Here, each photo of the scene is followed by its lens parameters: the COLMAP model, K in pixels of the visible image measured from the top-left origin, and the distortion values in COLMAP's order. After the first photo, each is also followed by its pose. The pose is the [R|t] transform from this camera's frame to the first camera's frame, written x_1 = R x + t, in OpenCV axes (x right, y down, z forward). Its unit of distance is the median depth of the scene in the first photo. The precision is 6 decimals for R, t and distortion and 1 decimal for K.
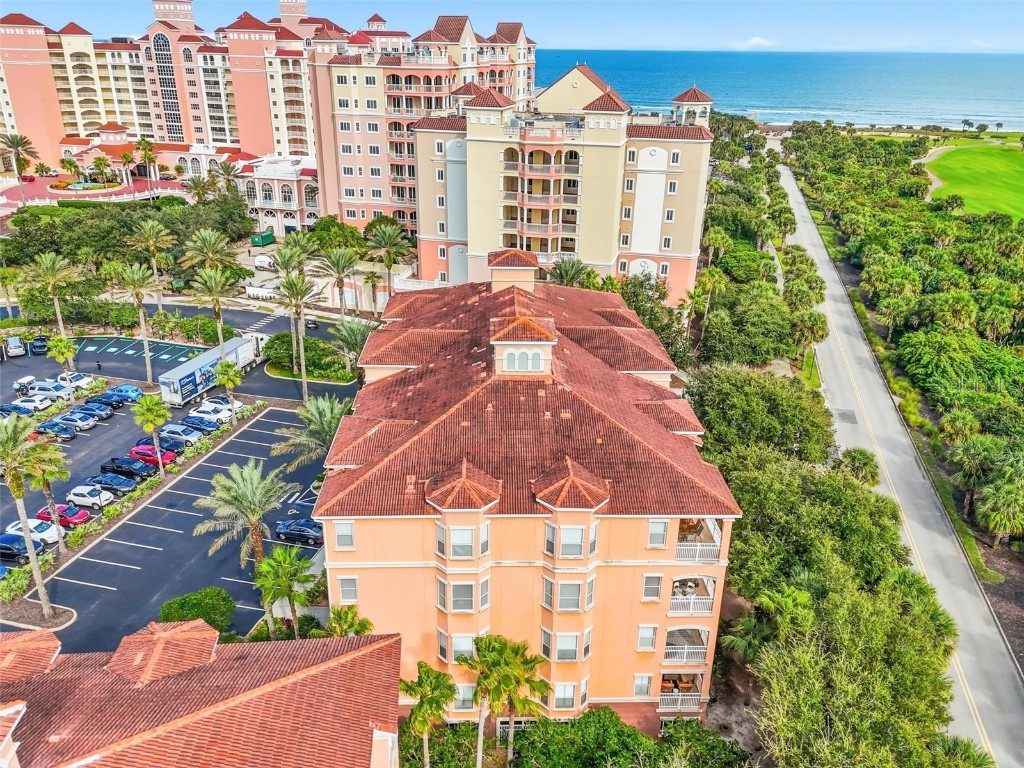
lens RADIAL K [[788.5, 0, 519.9], [0, 788.5, 382.9], [0, 0, 1]] dist [0.059997, -0.050721]
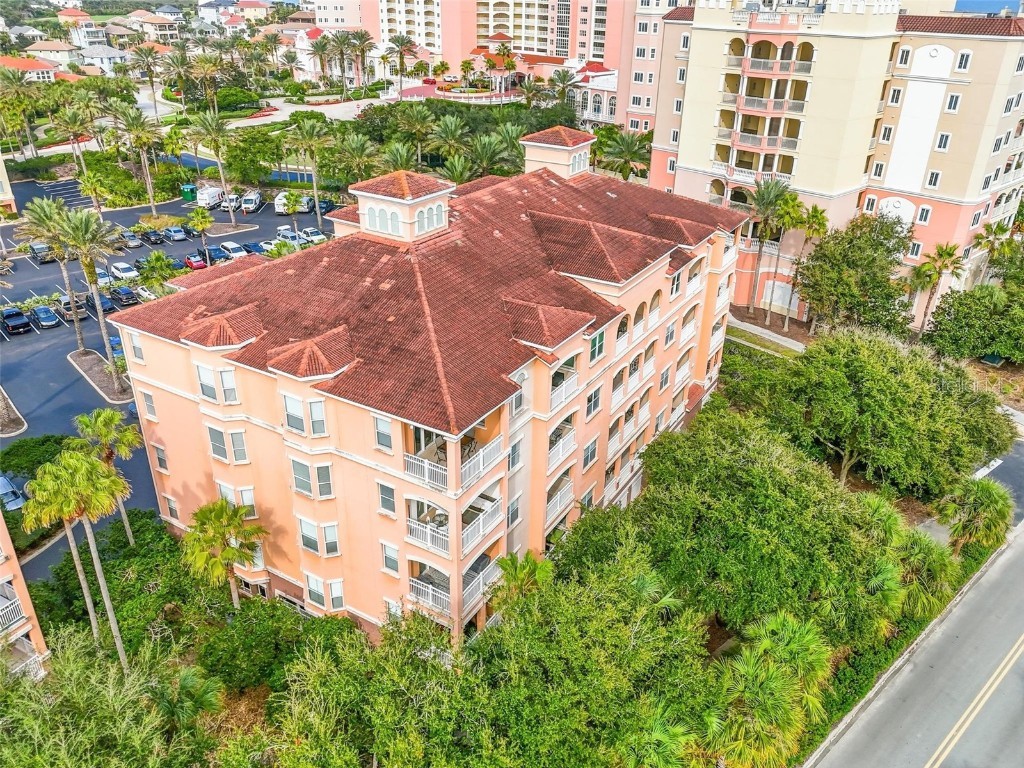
lens RADIAL K [[788.5, 0, 511.9], [0, 788.5, 383.3], [0, 0, 1]] dist [0.059997, -0.050721]
pose [[0.837268, 0.244264, -0.489200, 0.277391], [-0.212892, 0.969701, 0.119819, 0.005335], [0.503646, 0.003826, 0.863902, 0.147797]]
